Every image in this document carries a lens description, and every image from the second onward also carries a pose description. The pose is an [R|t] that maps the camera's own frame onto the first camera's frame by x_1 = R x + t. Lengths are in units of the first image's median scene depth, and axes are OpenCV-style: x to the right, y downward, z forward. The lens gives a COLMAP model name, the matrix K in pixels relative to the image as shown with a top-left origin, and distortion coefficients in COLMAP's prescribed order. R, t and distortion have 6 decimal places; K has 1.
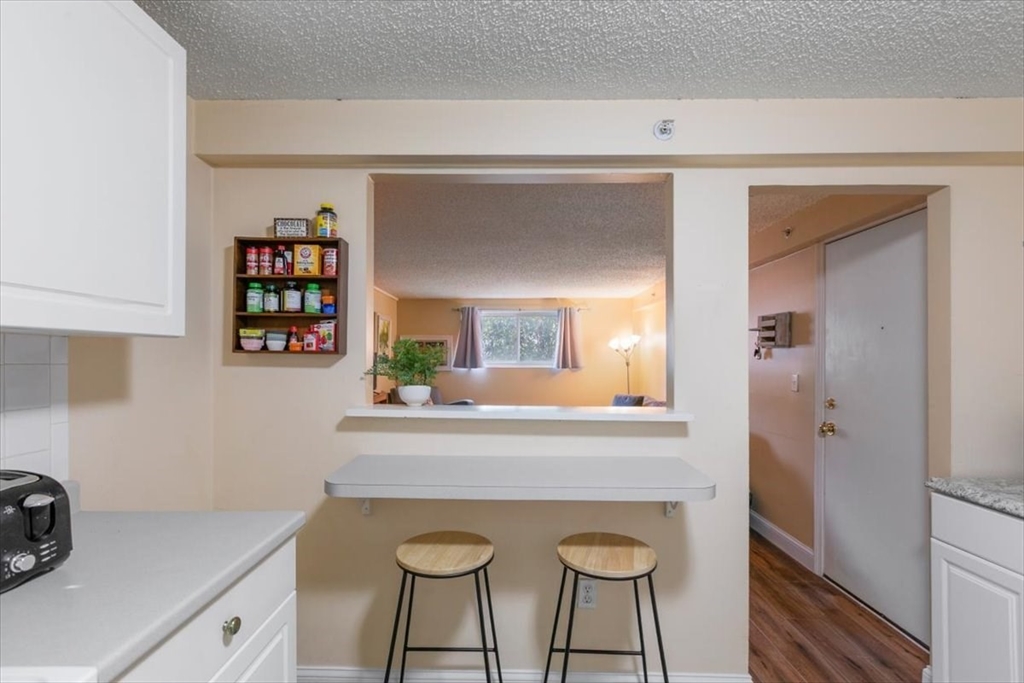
lens RADIAL K [[467.3, 0, 511.4], [0, 467.3, 357.8], [0, 0, 1]] dist [0.002108, 0.000173]
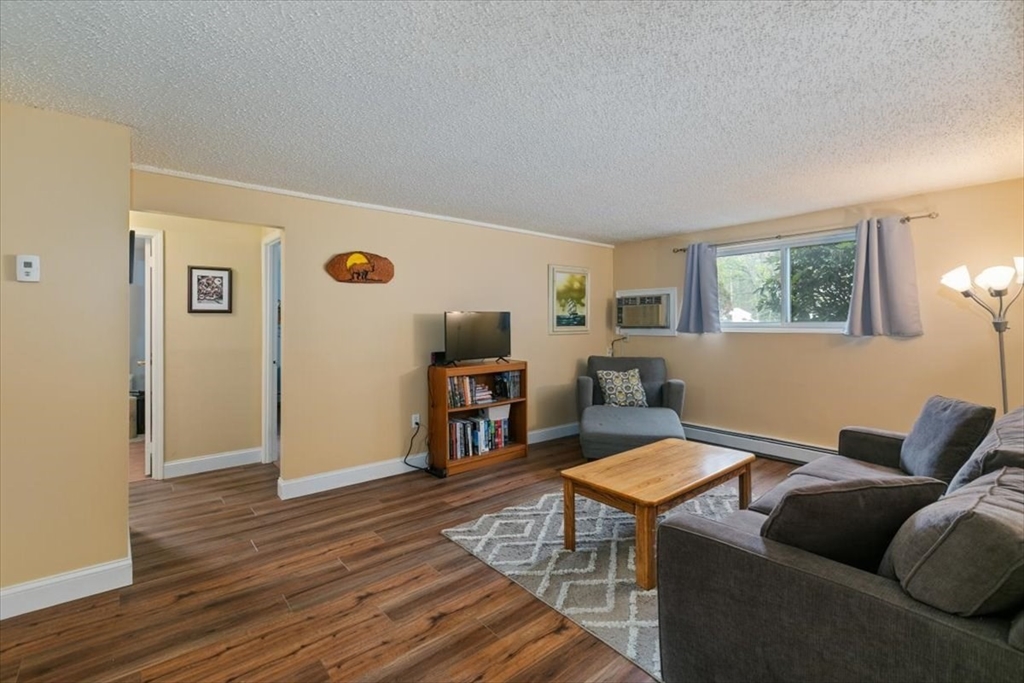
lens RADIAL K [[461.9, 0, 494.7], [0, 461.9, 322.9], [0, 0, 1]] dist [-0.000458, 0.000003]
pose [[0.631234, -0.006072, -0.775568, 0.808056], [0.007193, 0.999972, -0.001975, 0.022376], [0.775559, -0.004332, 0.631260, 1.144707]]
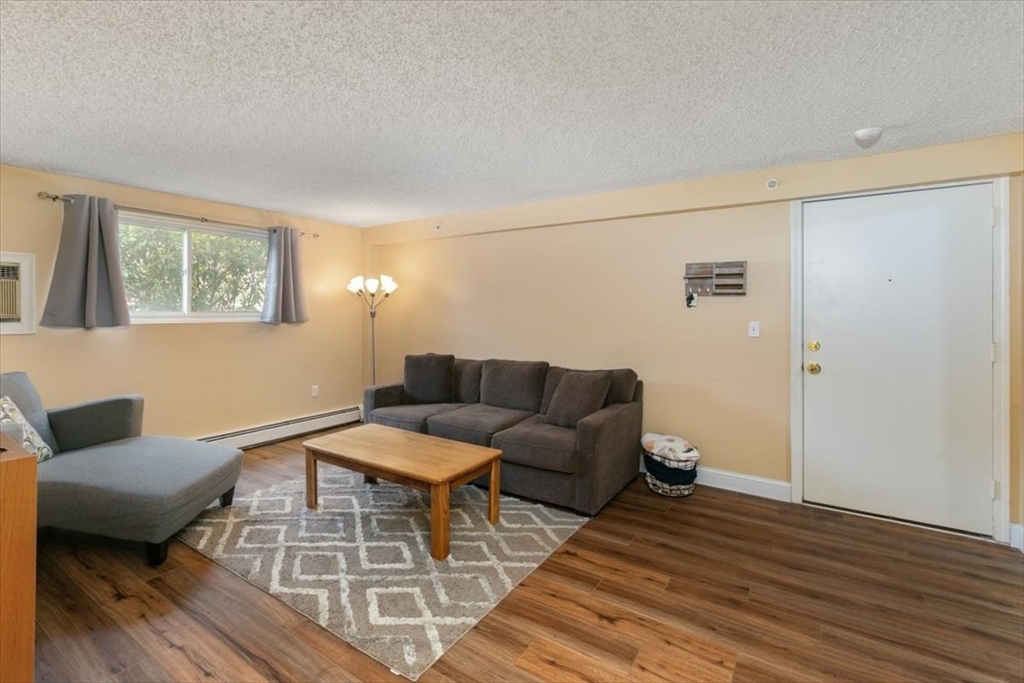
lens RADIAL K [[464.3, 0, 504.6], [0, 464.3, 309.4], [0, 0, 1]] dist [0.001088, 0.000076]
pose [[0.542406, -0.003395, 0.840110, -0.837232], [0.000660, 0.999993, 0.003614, 0.008117], [-0.840116, -0.001406, 0.542404, 1.317818]]
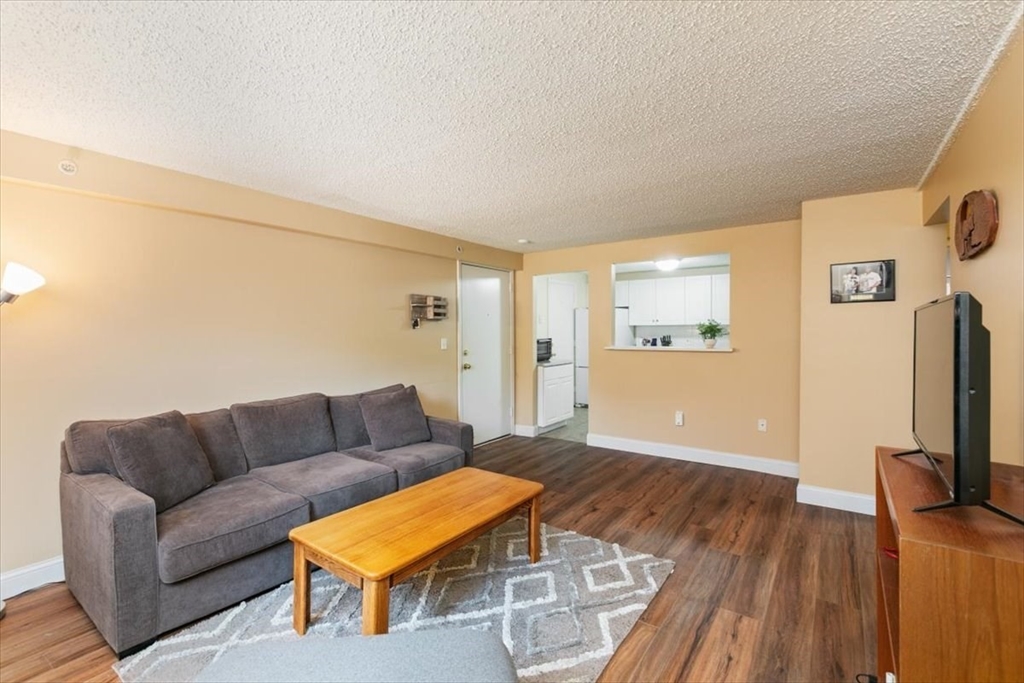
lens RADIAL K [[456.4, 0, 503.6], [0, 456.4, 332.5], [0, 0, 1]] dist [0.001185, 0.000103]
pose [[-0.815379, -0.005357, 0.578903, -0.607965], [-0.001268, 0.999971, 0.007467, 0.006595], [-0.578927, 0.005354, -0.815362, 3.045044]]
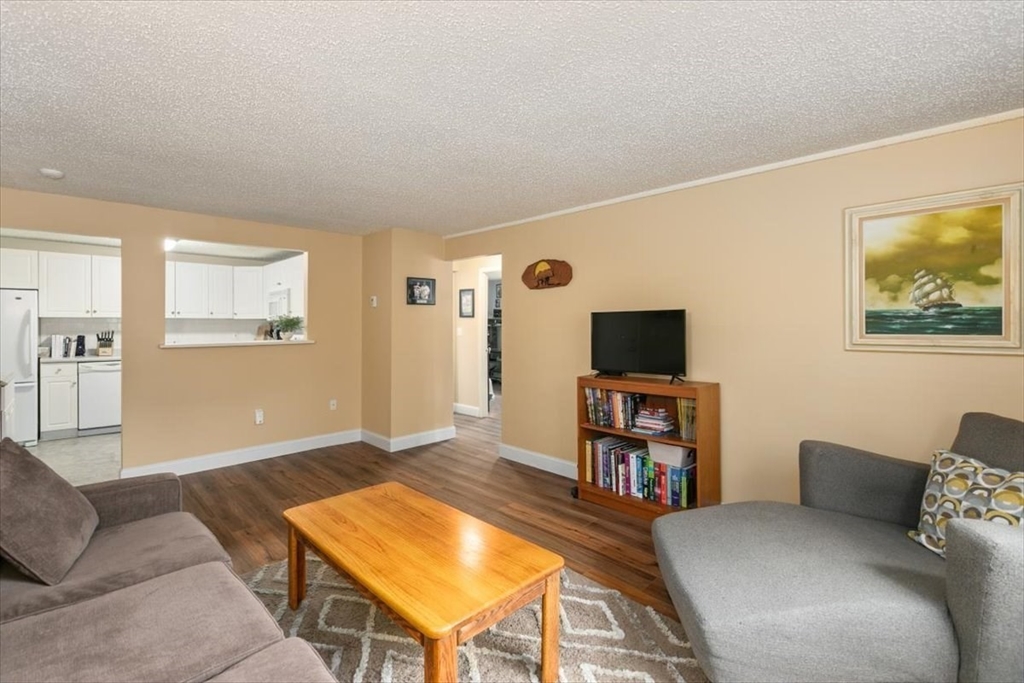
lens RADIAL K [[456.4, 0, 503.6], [0, 456.4, 332.5], [0, 0, 1]] dist [0.001185, 0.000103]
pose [[-0.709917, 0.009214, -0.704225, 0.588002], [-0.001419, 0.999894, 0.014512, 0.019920], [0.704284, 0.011302, -0.709828, 3.024531]]
